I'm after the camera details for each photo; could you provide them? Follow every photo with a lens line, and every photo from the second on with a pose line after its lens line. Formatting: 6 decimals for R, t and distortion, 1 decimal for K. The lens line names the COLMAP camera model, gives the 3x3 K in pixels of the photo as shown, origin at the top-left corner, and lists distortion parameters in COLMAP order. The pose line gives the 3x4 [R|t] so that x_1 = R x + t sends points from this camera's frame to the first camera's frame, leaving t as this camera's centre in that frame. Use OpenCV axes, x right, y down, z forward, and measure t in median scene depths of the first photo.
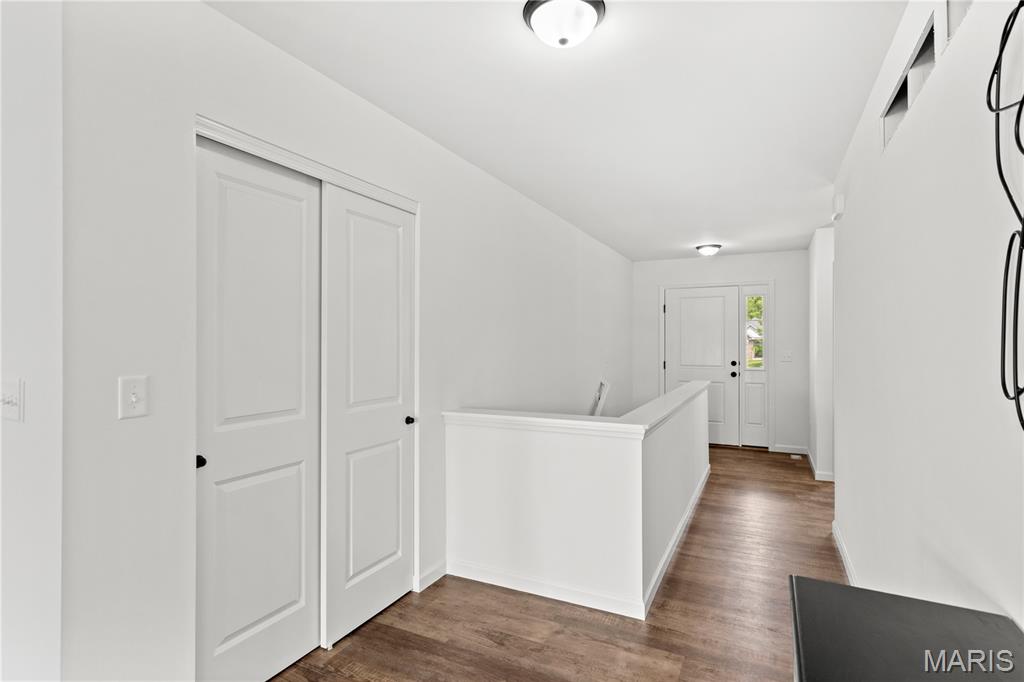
lens RADIAL K [[511.3, 0, 515.4], [0, 511.3, 343.3], [0, 0, 1]] dist [0.003468, -0.001850]
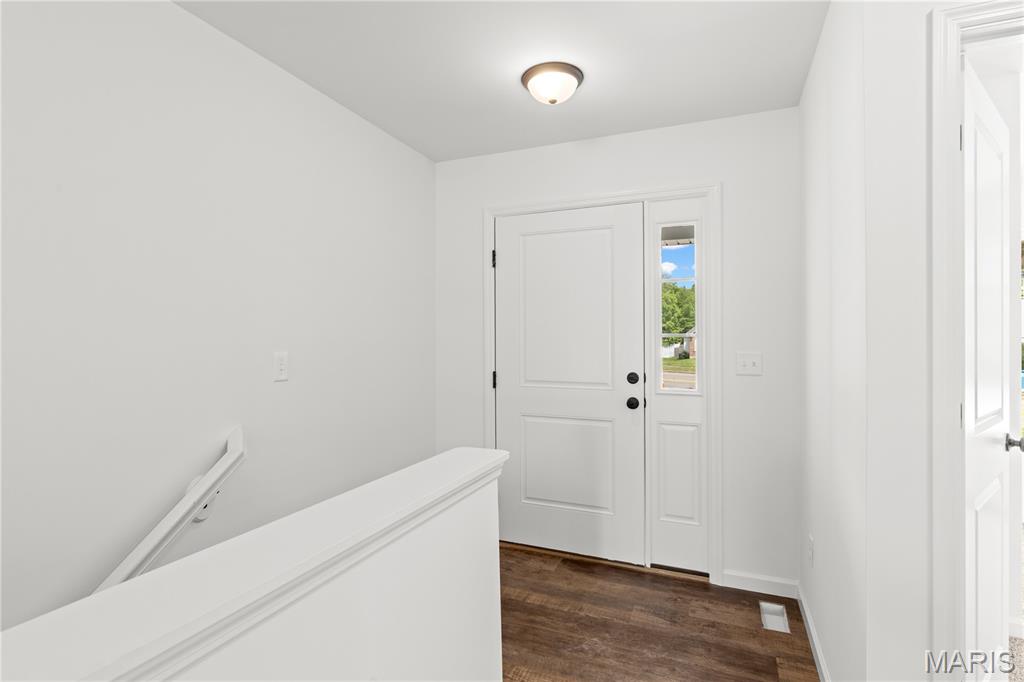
lens RADIAL K [[511.3, 0, 512.2], [0, 511.3, 339.2], [0, 0, 1]] dist [0.003468, -0.001850]
pose [[0.997761, 0.002898, 0.066812, 0.298642], [-0.002311, 0.999958, -0.008853, 0.009877], [-0.066835, 0.008678, 0.997726, 0.576905]]
